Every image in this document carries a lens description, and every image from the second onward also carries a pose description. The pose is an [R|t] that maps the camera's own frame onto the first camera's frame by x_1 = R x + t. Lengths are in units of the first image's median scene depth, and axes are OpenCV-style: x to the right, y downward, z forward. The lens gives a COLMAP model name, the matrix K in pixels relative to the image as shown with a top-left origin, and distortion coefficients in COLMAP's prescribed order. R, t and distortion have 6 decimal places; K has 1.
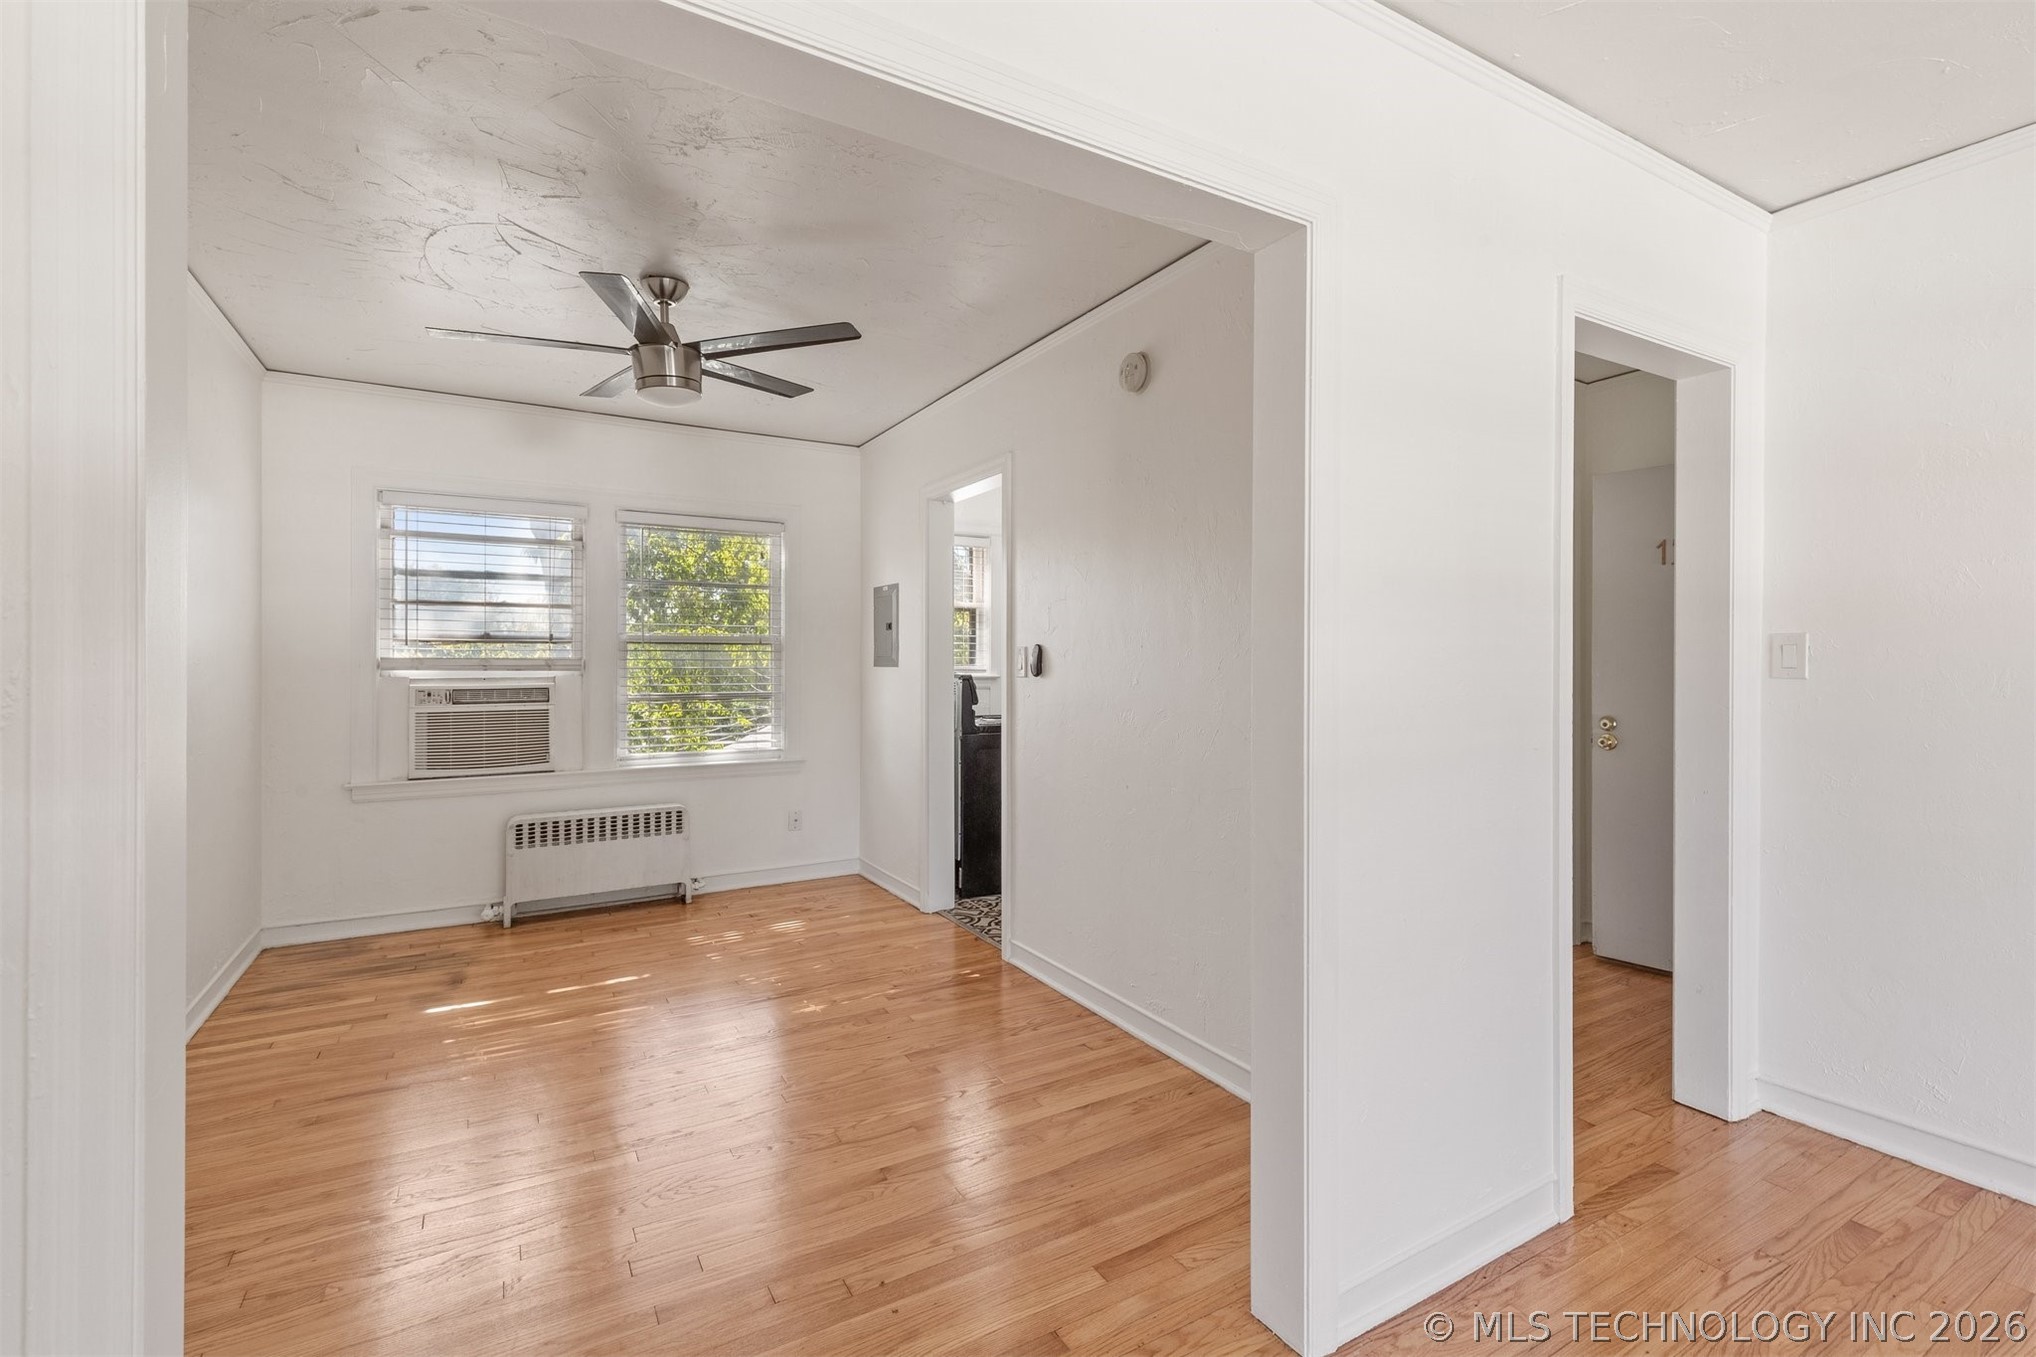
lens RADIAL K [[917.6, 0, 1049.8], [0, 917.6, 663.4], [0, 0, 1]] dist [0.000798, 0.000012]
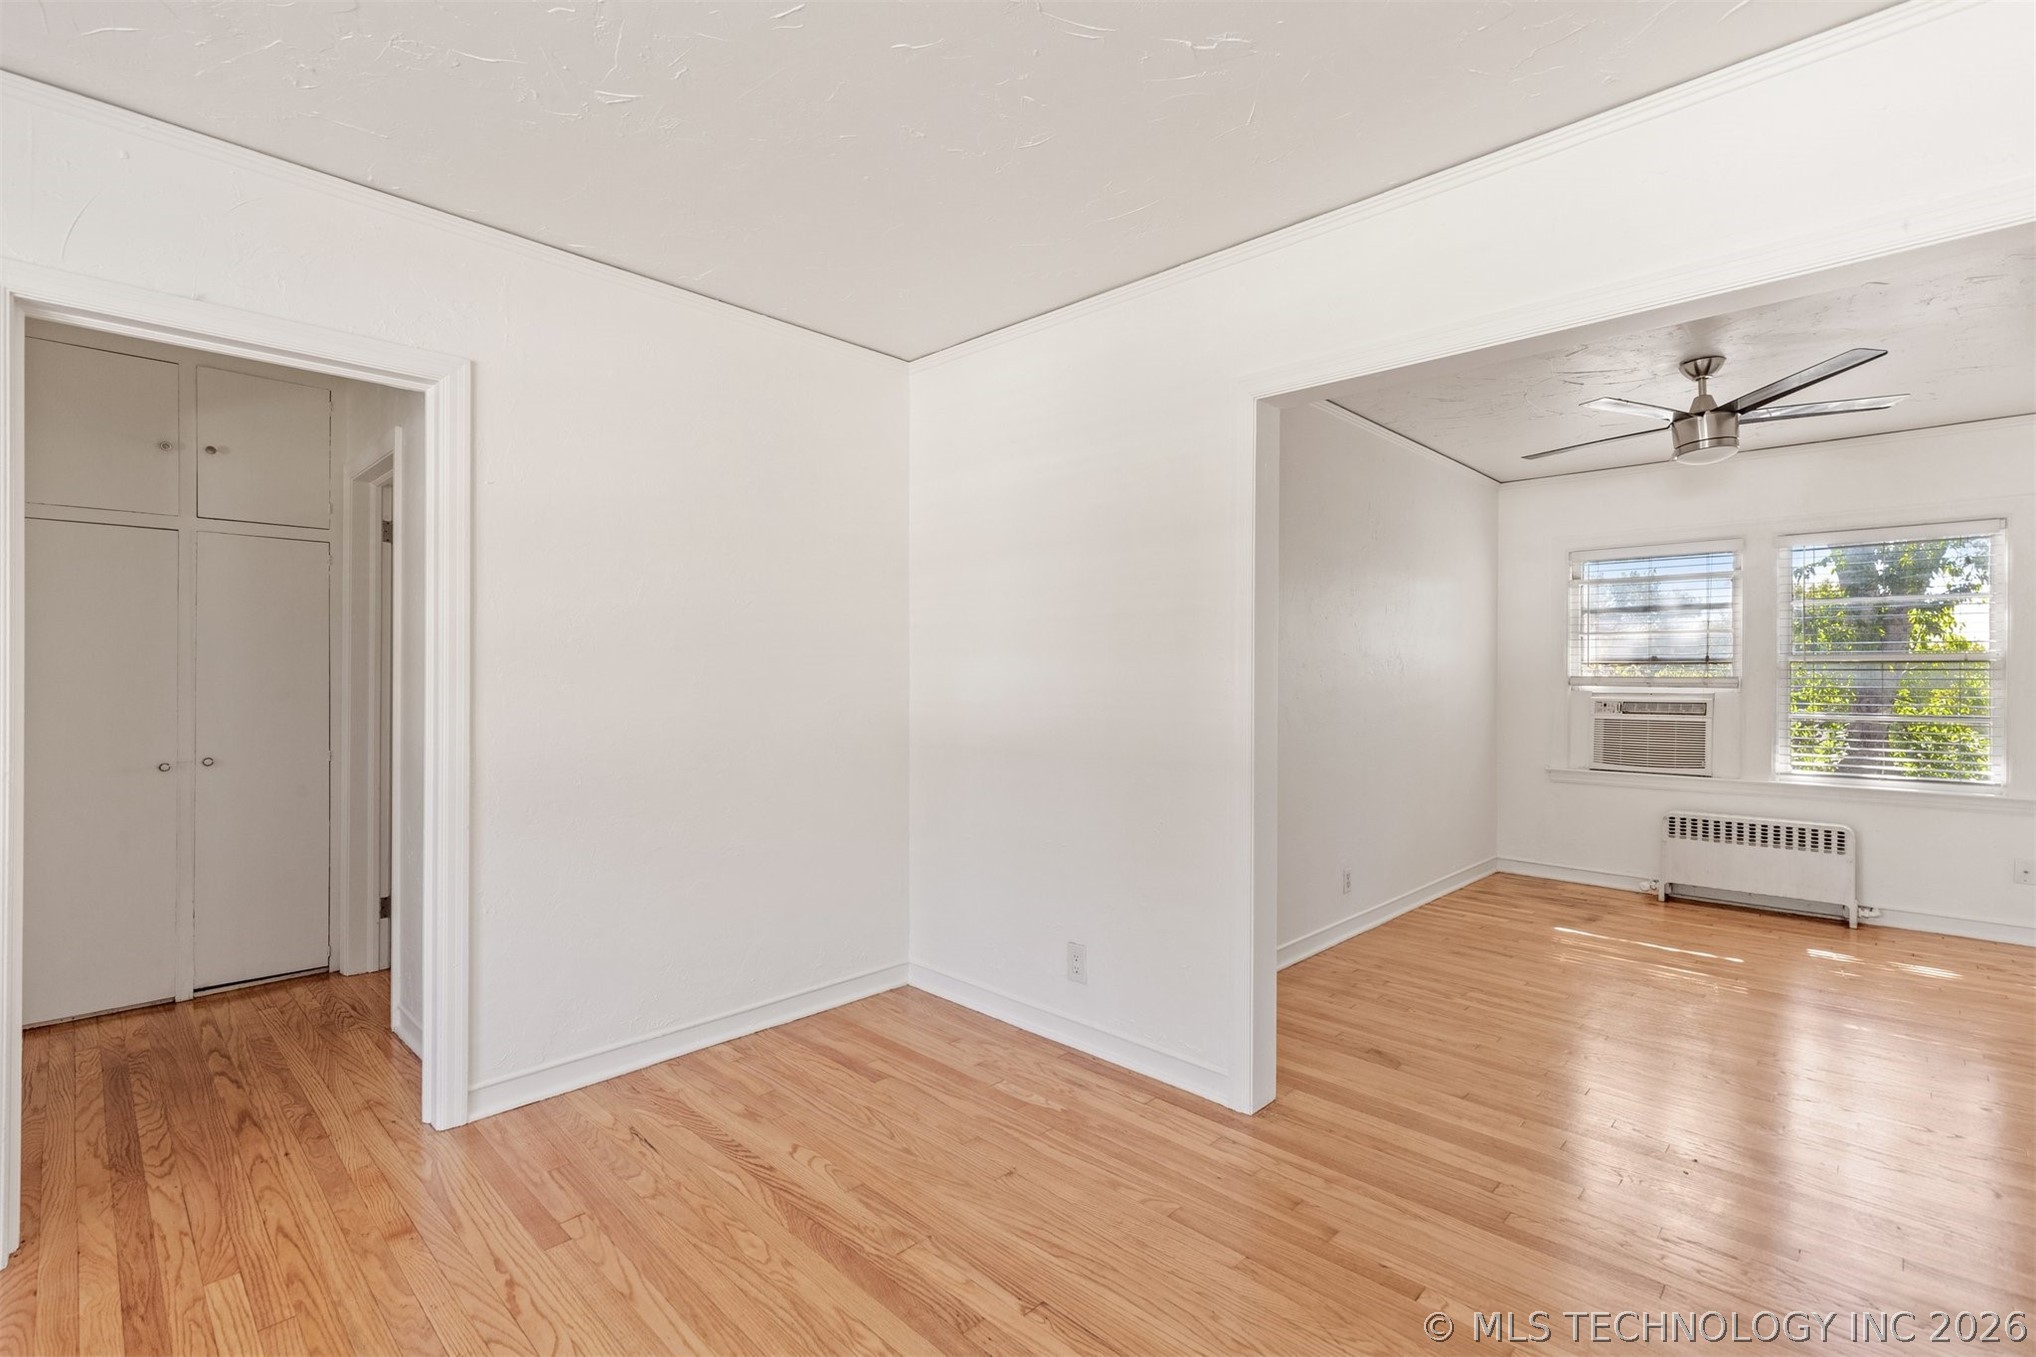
lens RADIAL K [[914.4, 0, 1048.6], [0, 914.4, 674.7], [0, 0, 1]] dist [0.001498, -0.000415]
pose [[0.267557, -0.001861, -0.963540, 0.344459], [-0.008535, 0.999954, -0.004301, 0.003667], [0.963504, 0.009375, 0.267529, -0.093828]]
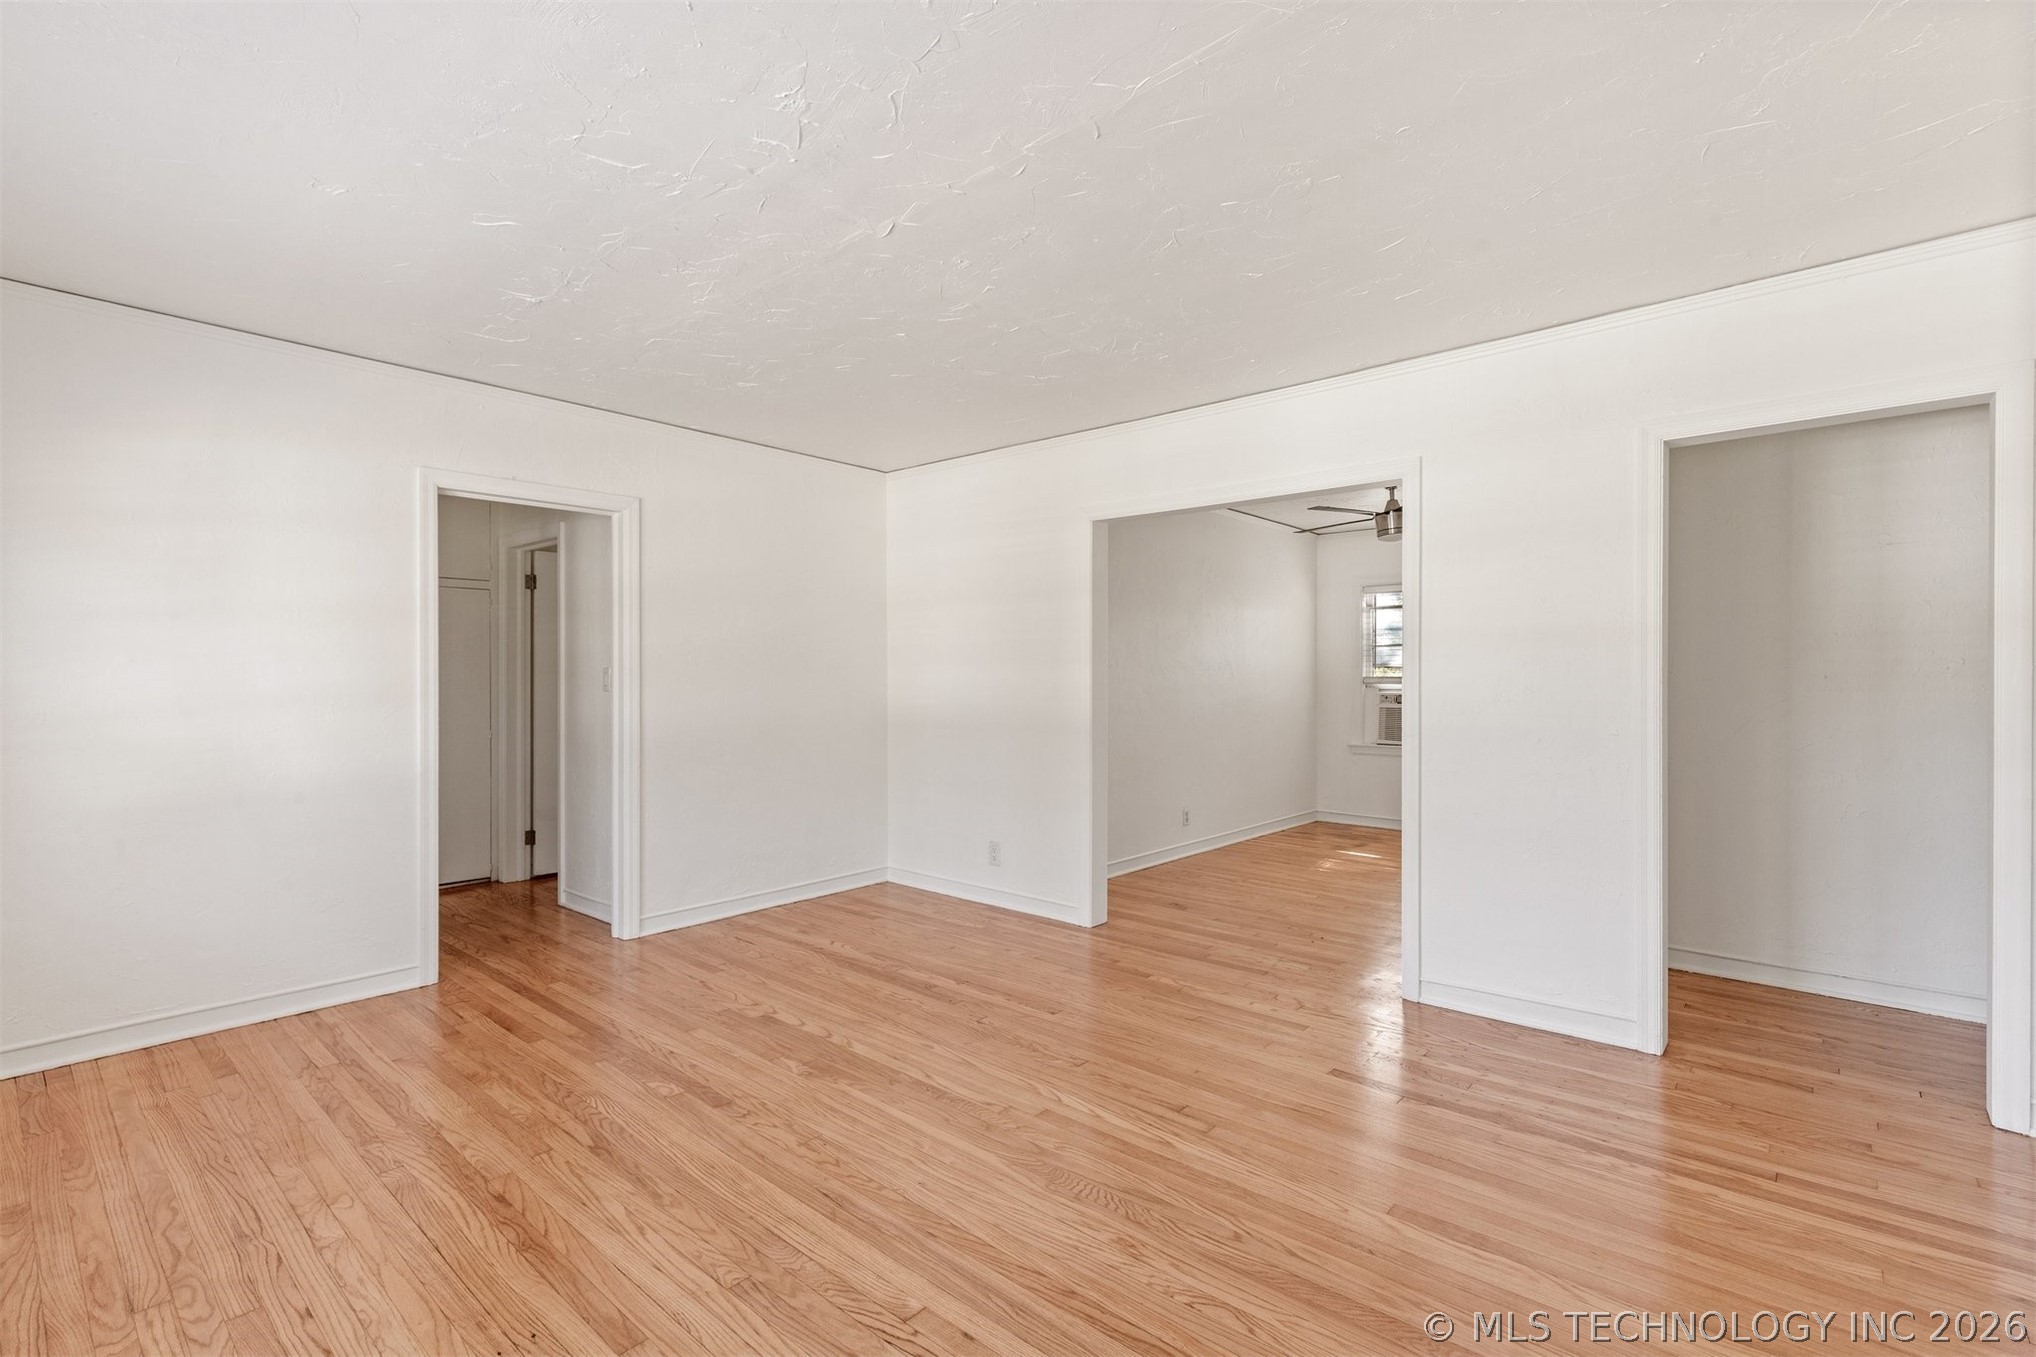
lens RADIAL K [[914.4, 0, 1048.6], [0, 914.4, 674.7], [0, 0, 1]] dist [0.001498, -0.000415]
pose [[0.317892, -0.004004, -0.948119, 0.786697], [-0.004486, 0.999974, -0.005727, 0.002921], [0.948116, 0.006074, 0.317865, -0.185675]]
